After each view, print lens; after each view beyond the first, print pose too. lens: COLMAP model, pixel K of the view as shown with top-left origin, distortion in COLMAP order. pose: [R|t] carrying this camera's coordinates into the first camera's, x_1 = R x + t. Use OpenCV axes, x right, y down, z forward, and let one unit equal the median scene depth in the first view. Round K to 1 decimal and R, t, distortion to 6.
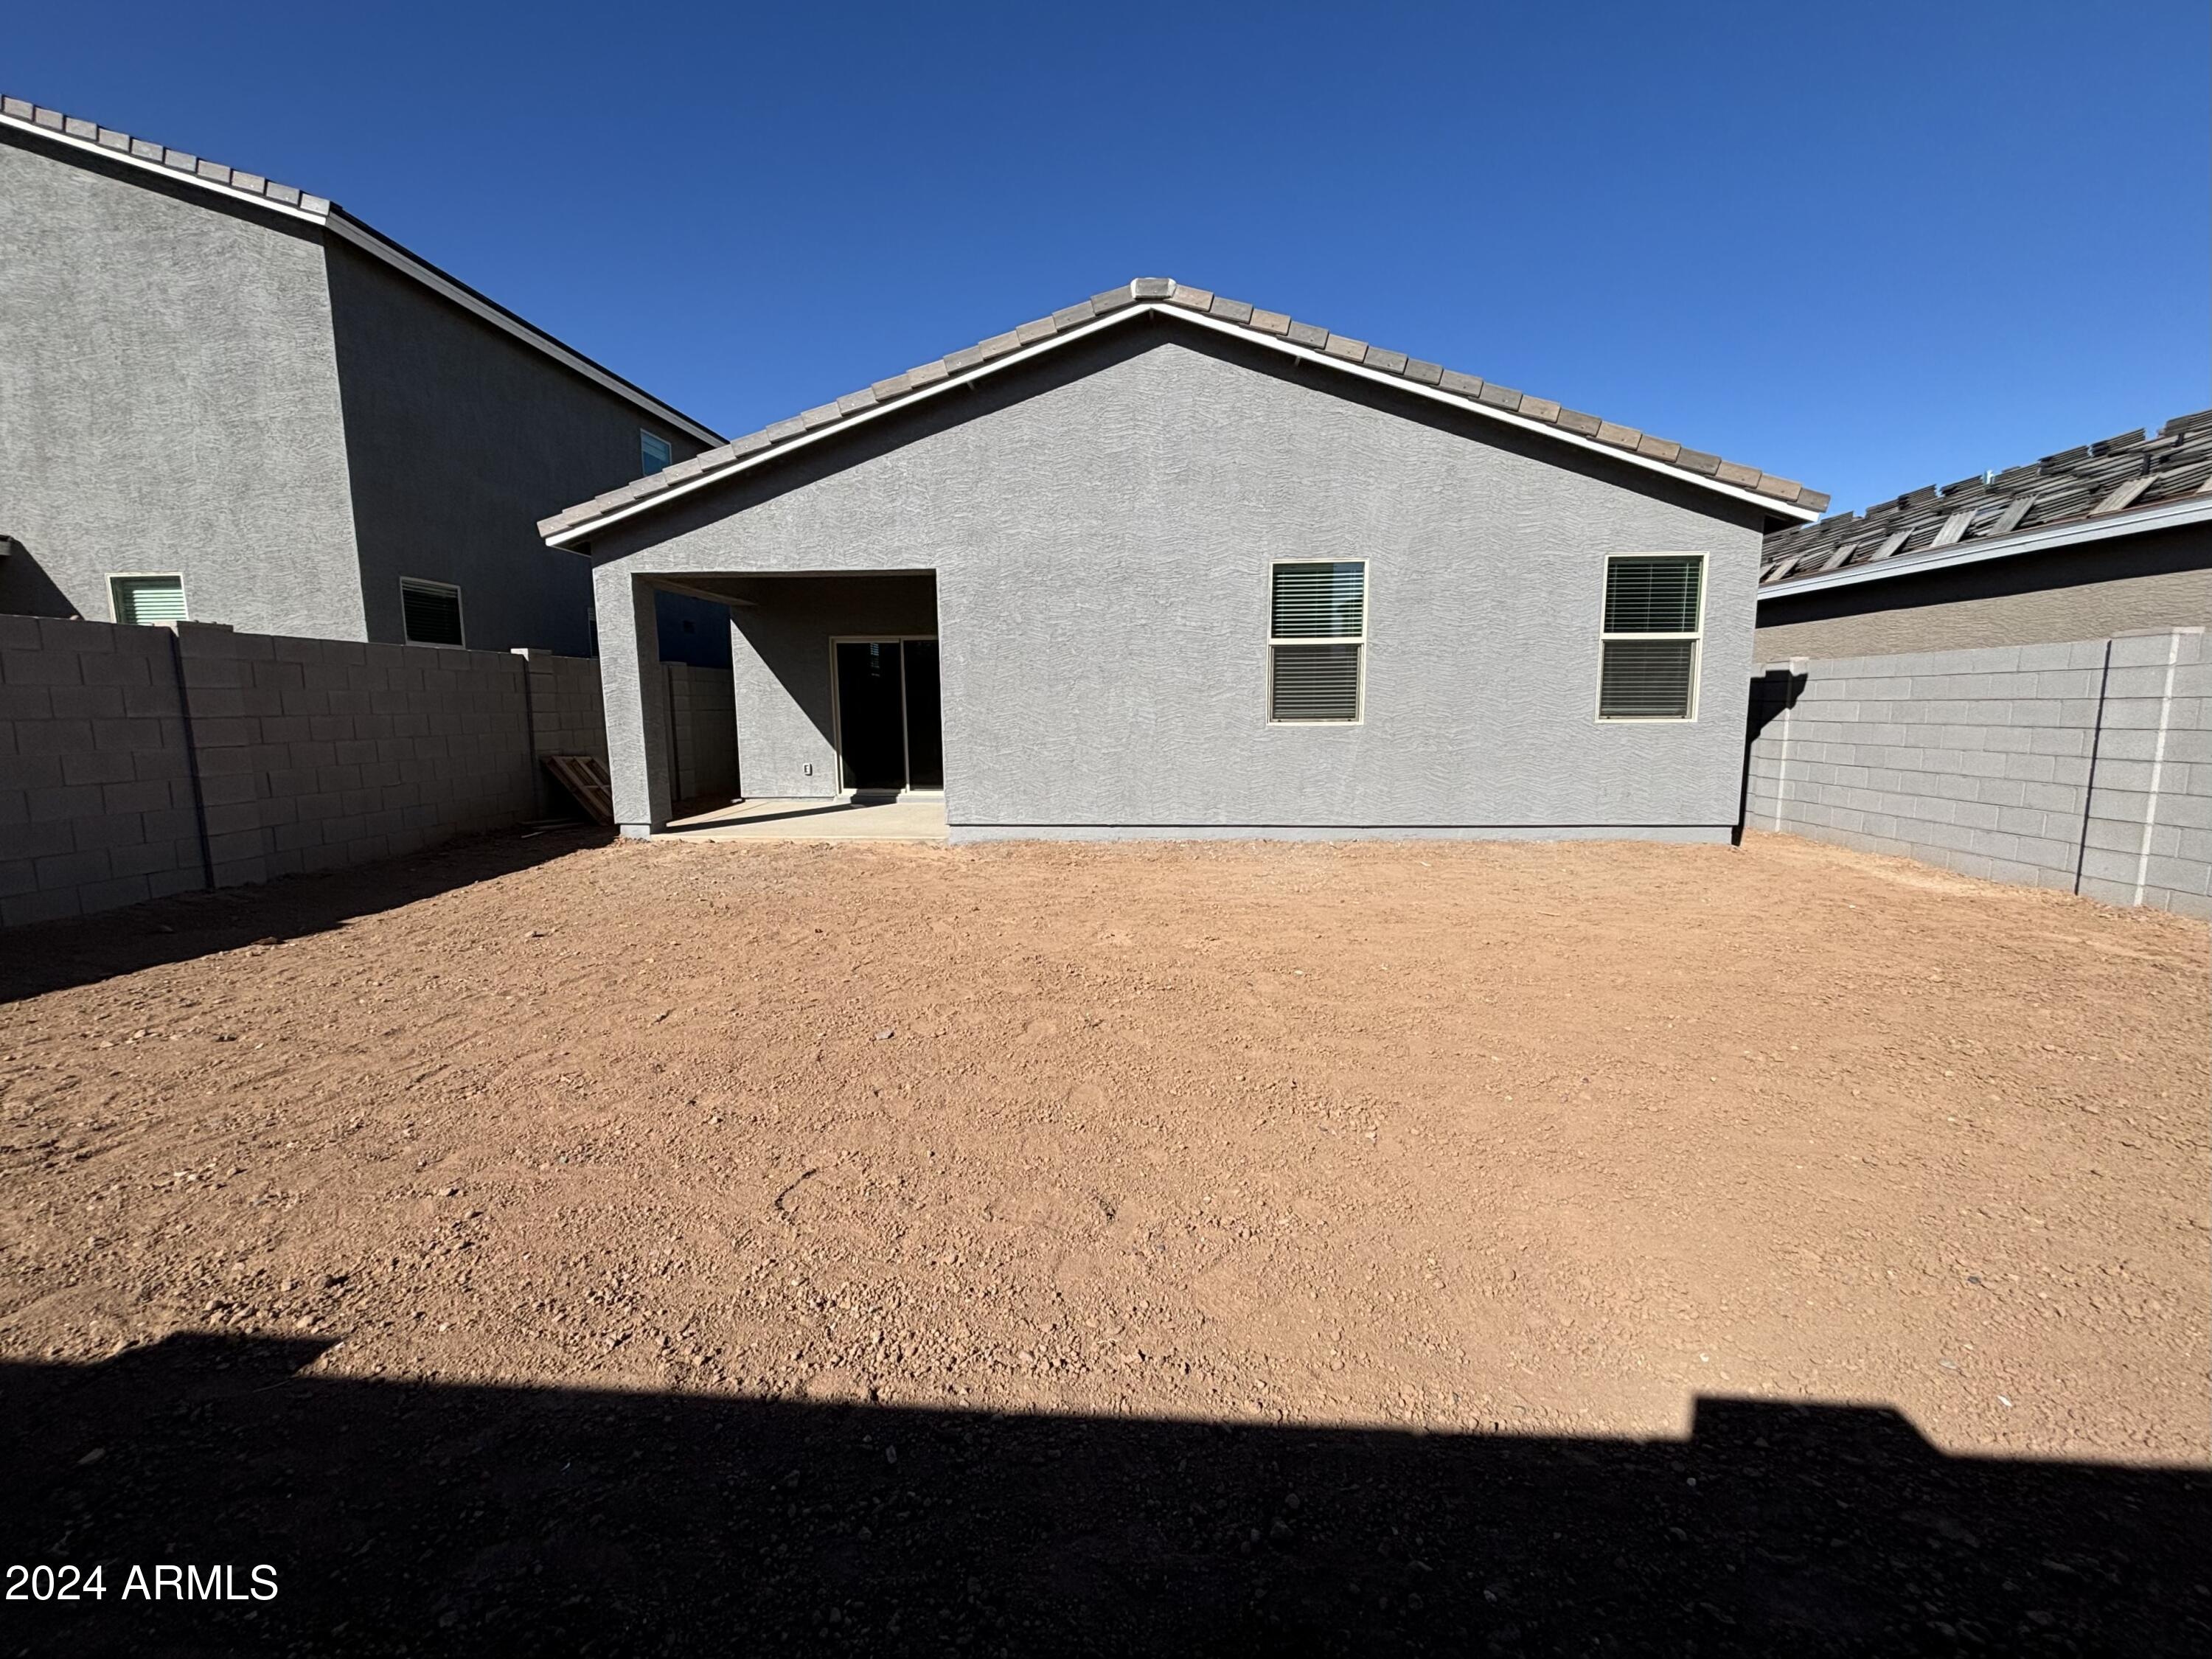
lens RADIAL K [[962.5, 0, 1103.5], [0, 962.5, 832.1], [0, 0, 1]] dist [0.002508, 0.000314]
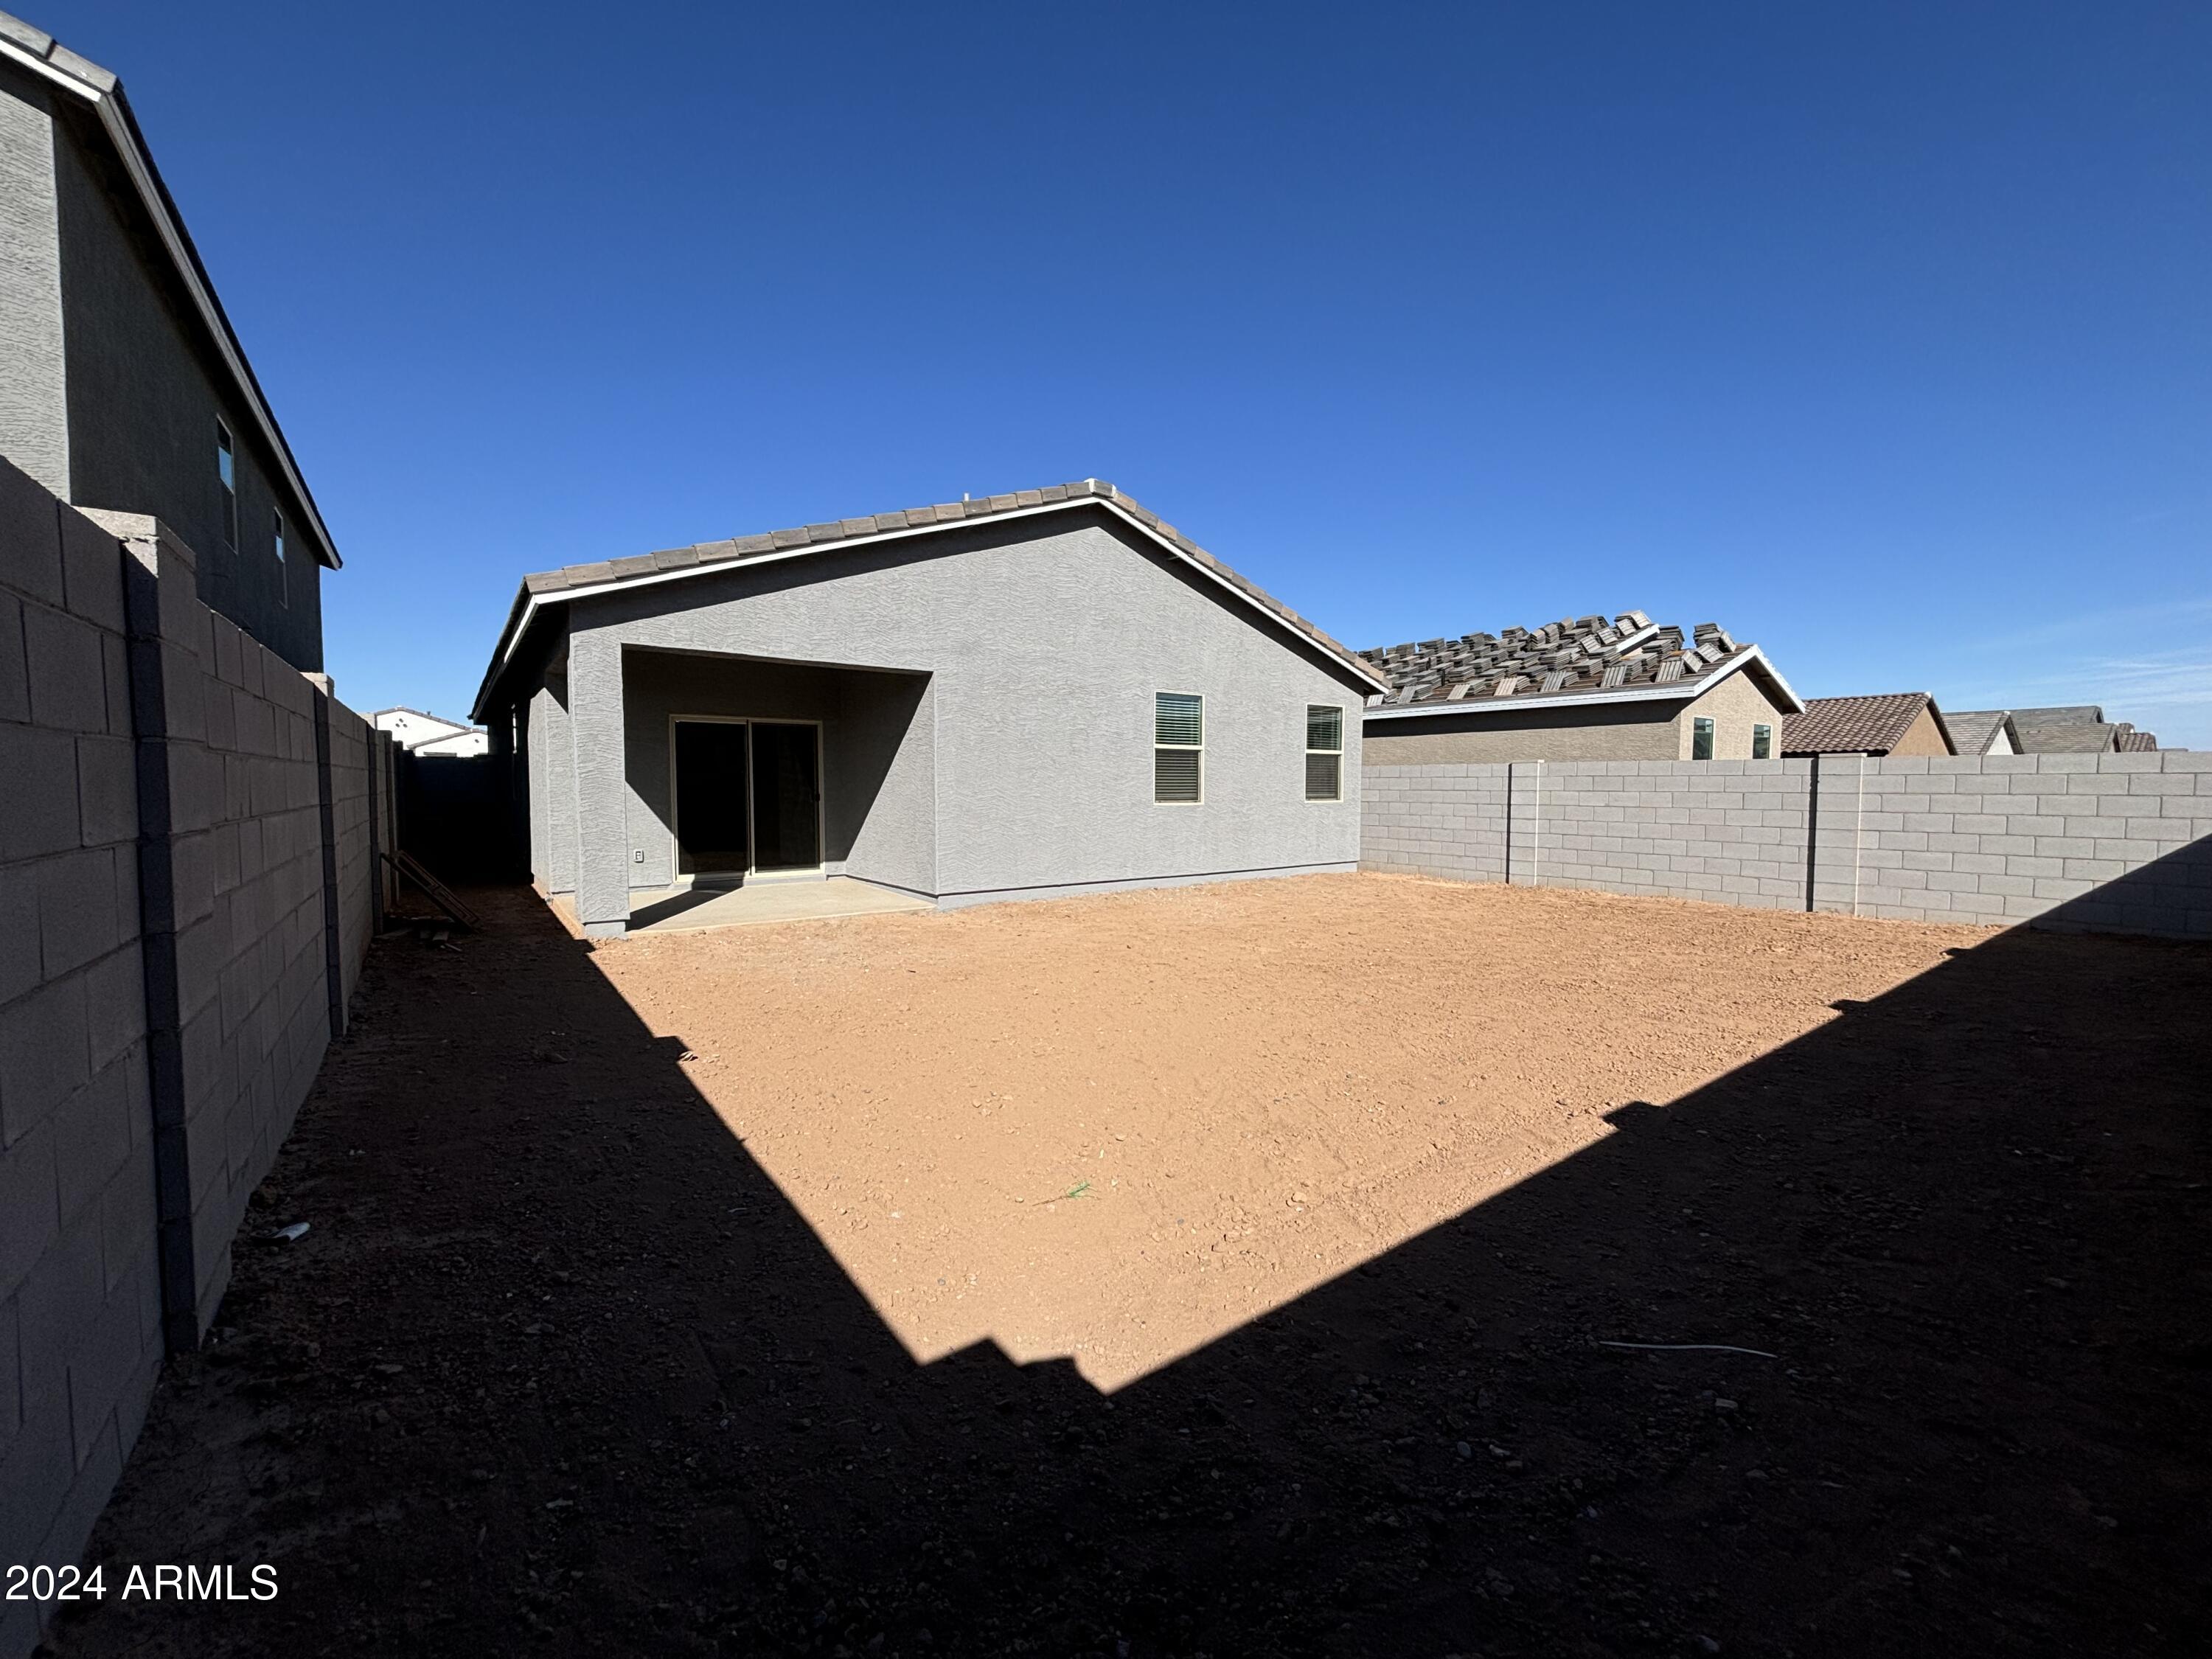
lens RADIAL K [[881.7, 0, 1103.4], [0, 881.7, 834.2], [0, 0, 1]] dist [0.002861, 0.000475]
pose [[0.754631, -0.026214, 0.655625, -0.728621], [0.080087, 0.995411, -0.052381, -0.008419], [-0.651243, 0.092036, 0.753267, 0.092687]]
